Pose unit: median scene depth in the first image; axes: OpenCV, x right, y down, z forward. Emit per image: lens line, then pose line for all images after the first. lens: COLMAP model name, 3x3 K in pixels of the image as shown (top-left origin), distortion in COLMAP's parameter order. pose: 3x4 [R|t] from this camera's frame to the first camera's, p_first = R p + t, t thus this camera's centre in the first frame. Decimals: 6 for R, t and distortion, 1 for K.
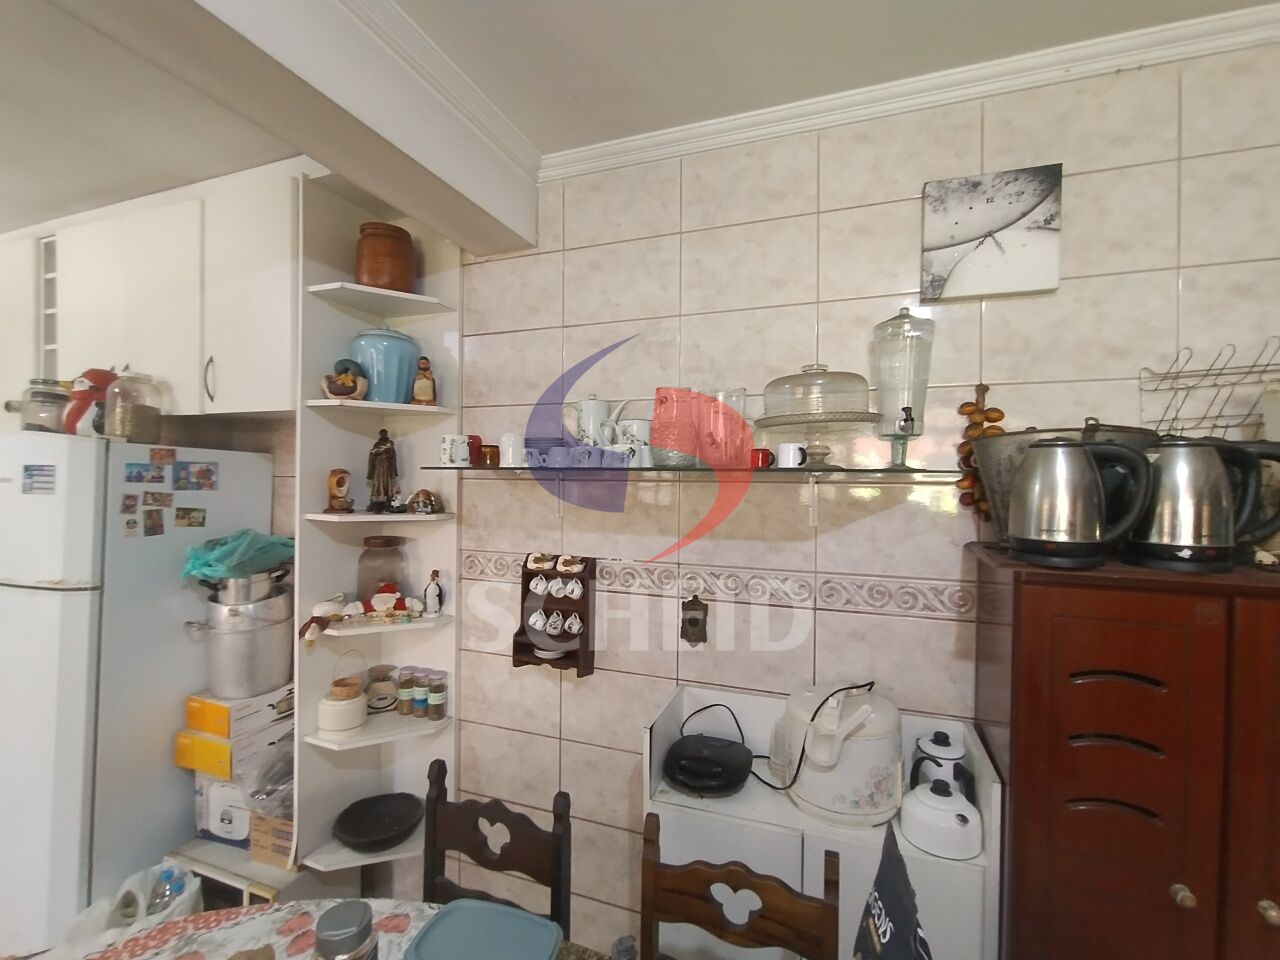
lens RADIAL K [[592.9, 0, 641.8], [0, 592.9, 481.3], [0, 0, 1]] dist [-0.007398, 0.002855]
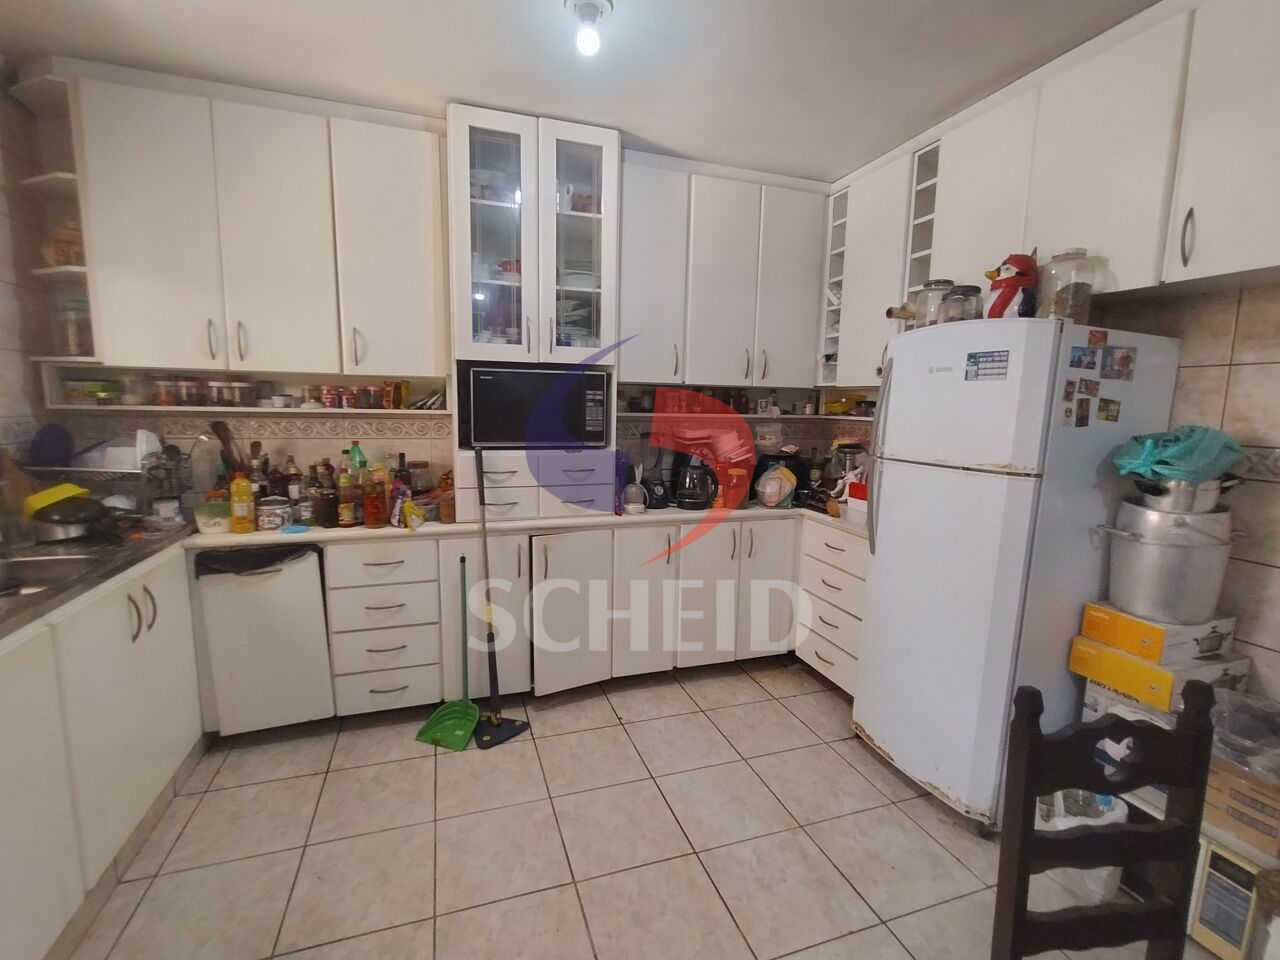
lens RADIAL K [[592.9, 0, 643.0], [0, 592.9, 480.3], [0, 0, 1]] dist [-0.007398, 0.002855]
pose [[0.632027, 0.100839, -0.768358, -0.538773], [-0.019133, 0.993226, 0.114613, 0.081756], [0.774710, -0.057737, 0.629675, -0.119378]]
